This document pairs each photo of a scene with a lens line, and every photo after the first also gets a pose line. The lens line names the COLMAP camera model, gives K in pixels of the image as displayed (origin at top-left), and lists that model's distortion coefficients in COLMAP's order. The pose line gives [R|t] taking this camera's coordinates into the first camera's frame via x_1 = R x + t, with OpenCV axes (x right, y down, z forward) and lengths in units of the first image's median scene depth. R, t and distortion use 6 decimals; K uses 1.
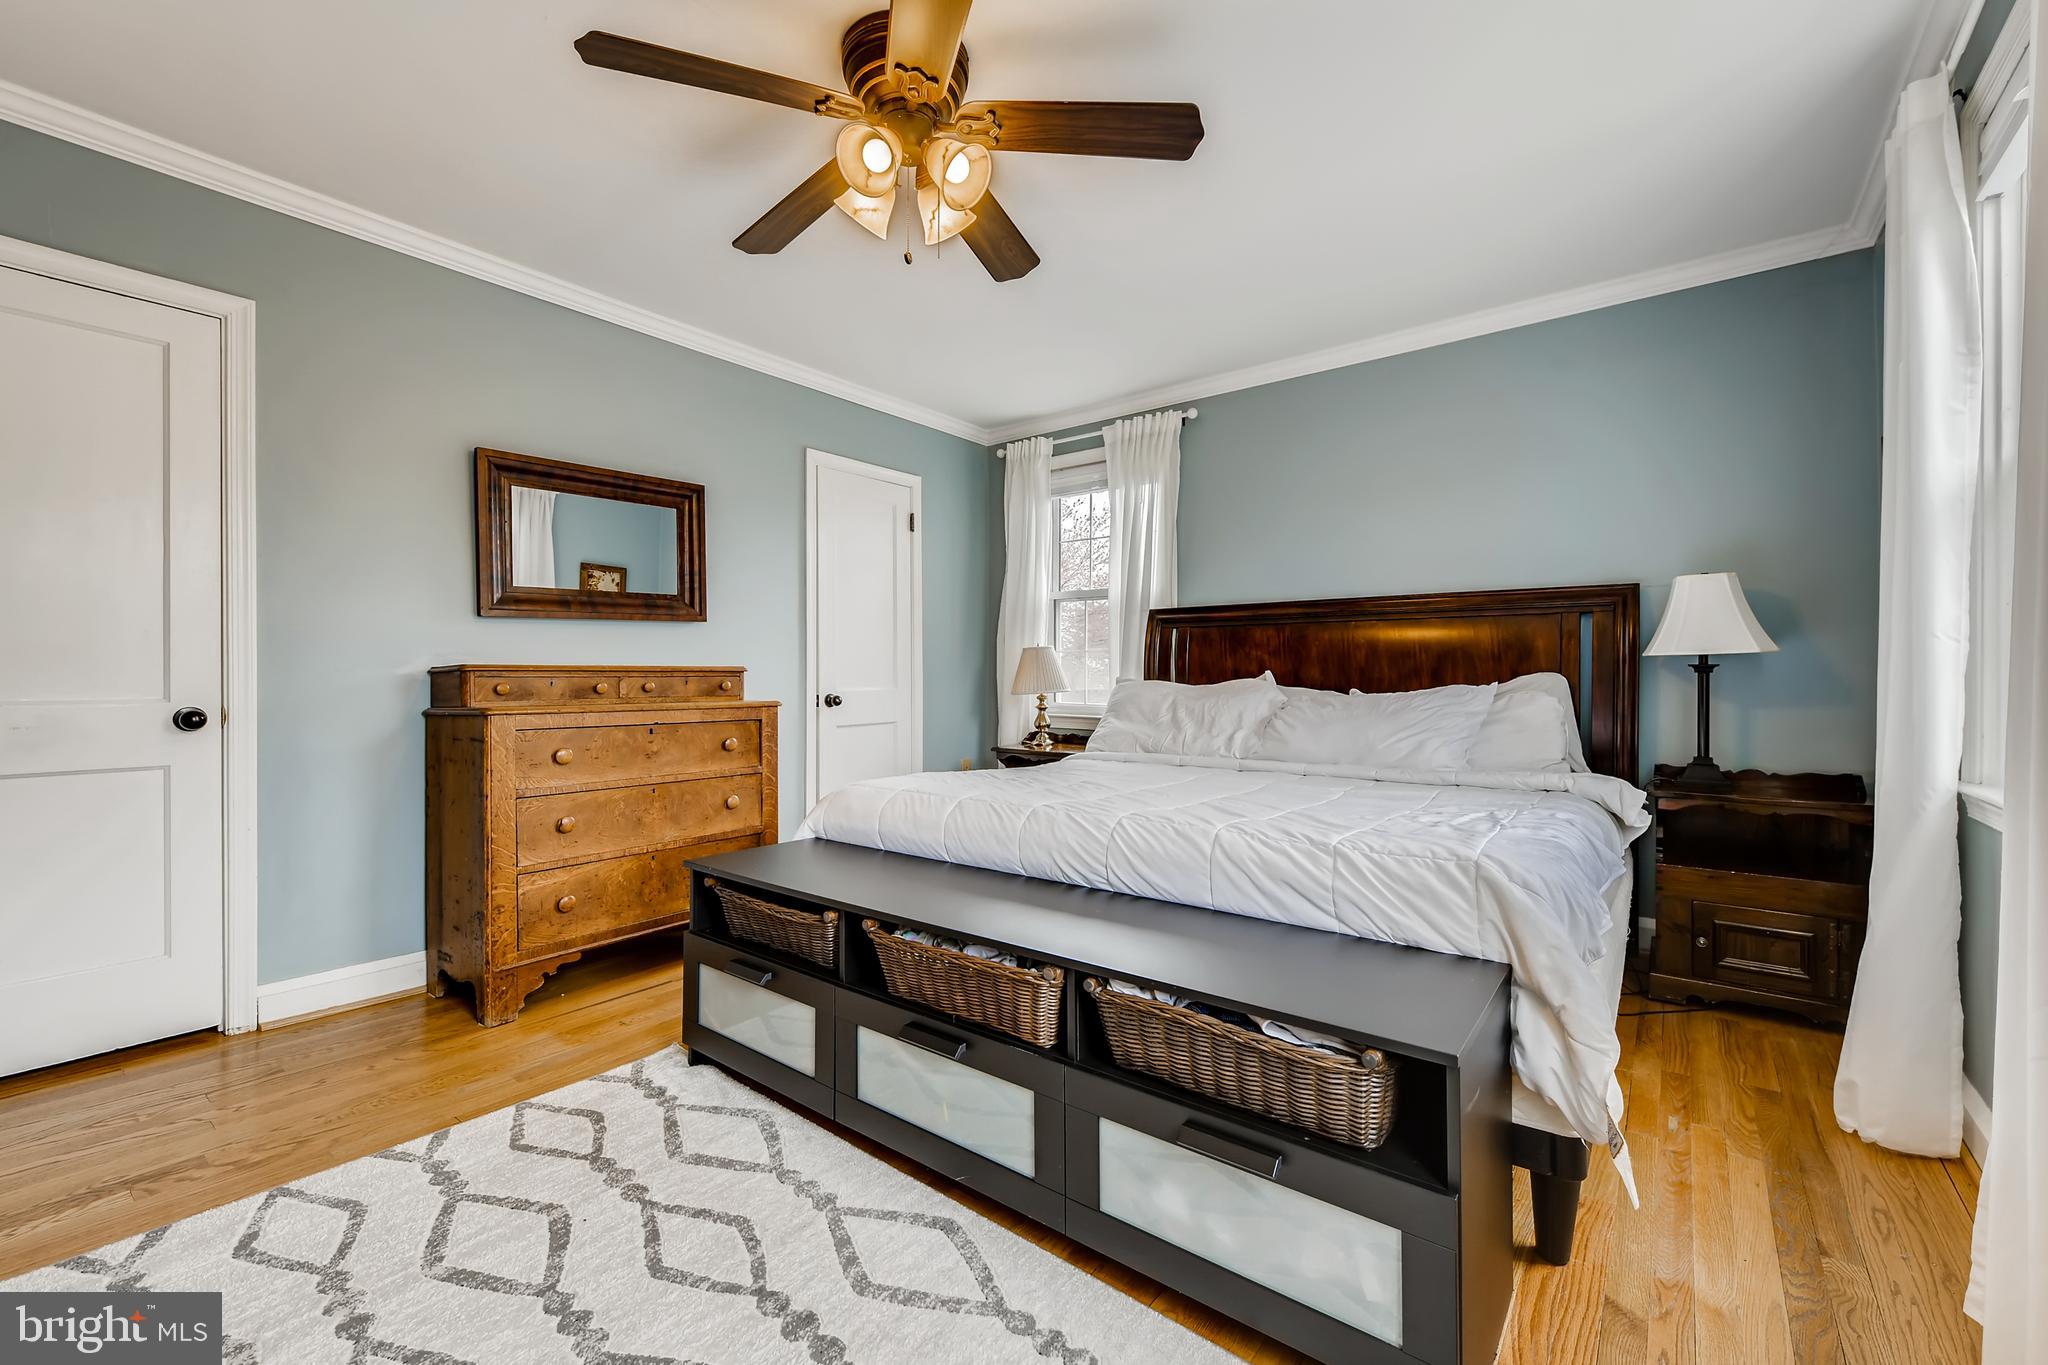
lens RADIAL K [[834.2, 0, 1037.3], [0, 834.2, 678.7], [0, 0, 1]] dist [0.011374, -0.004685]
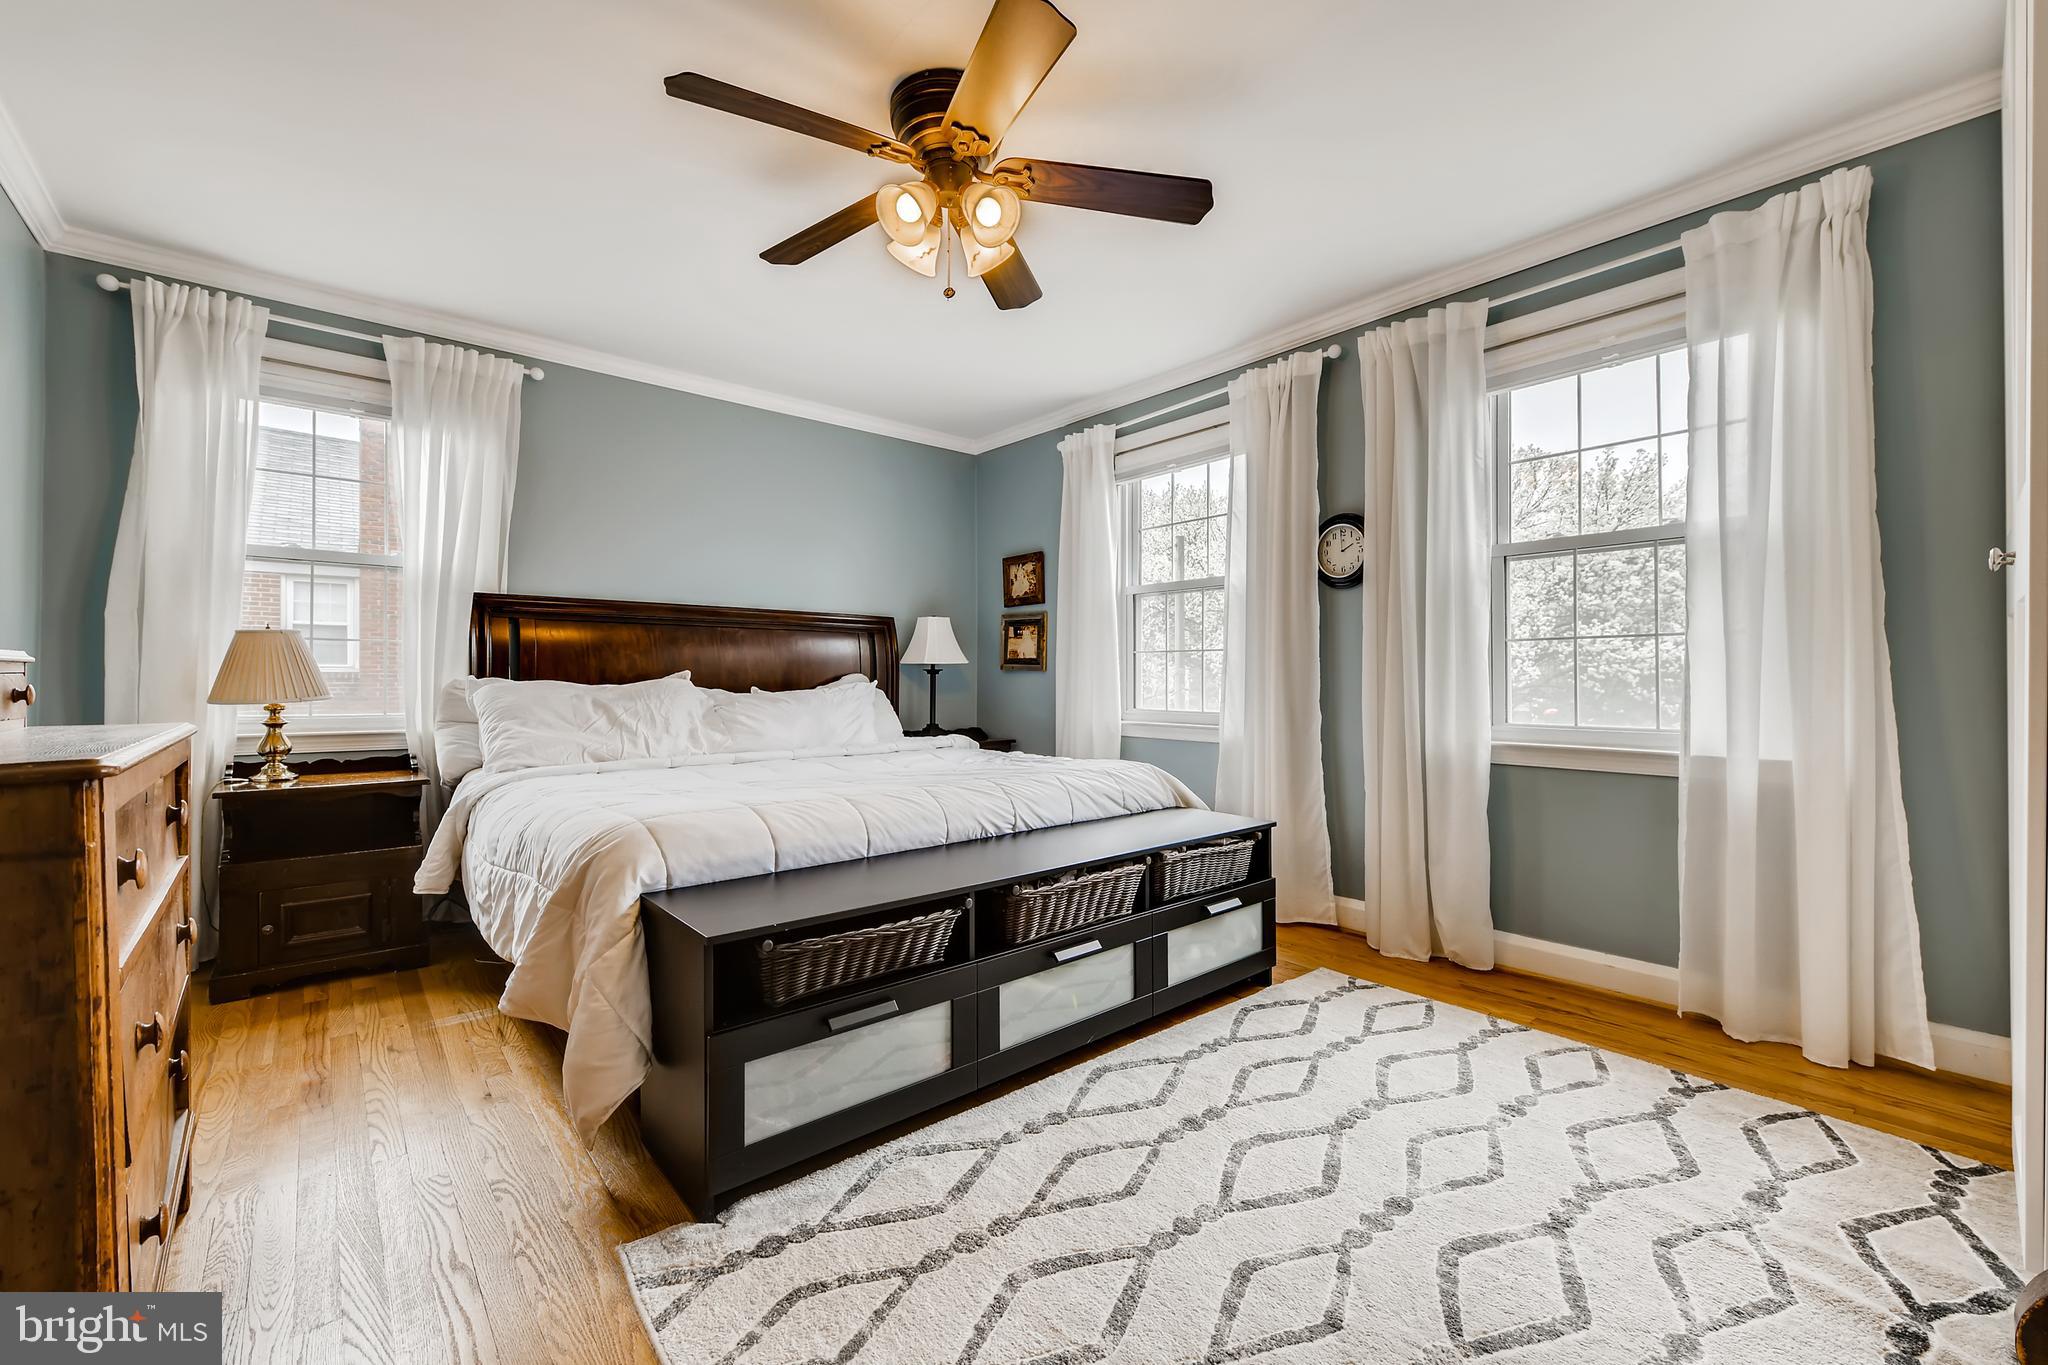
lens RADIAL K [[834.2, 0, 1039.3], [0, 834.2, 676.5], [0, 0, 1]] dist [0.011374, -0.004685]
pose [[0.190256, 0.004584, 0.981724, -0.807156], [0.004709, 0.999973, -0.005582, 0.006937], [-0.981723, 0.005685, 0.190230, 0.456341]]
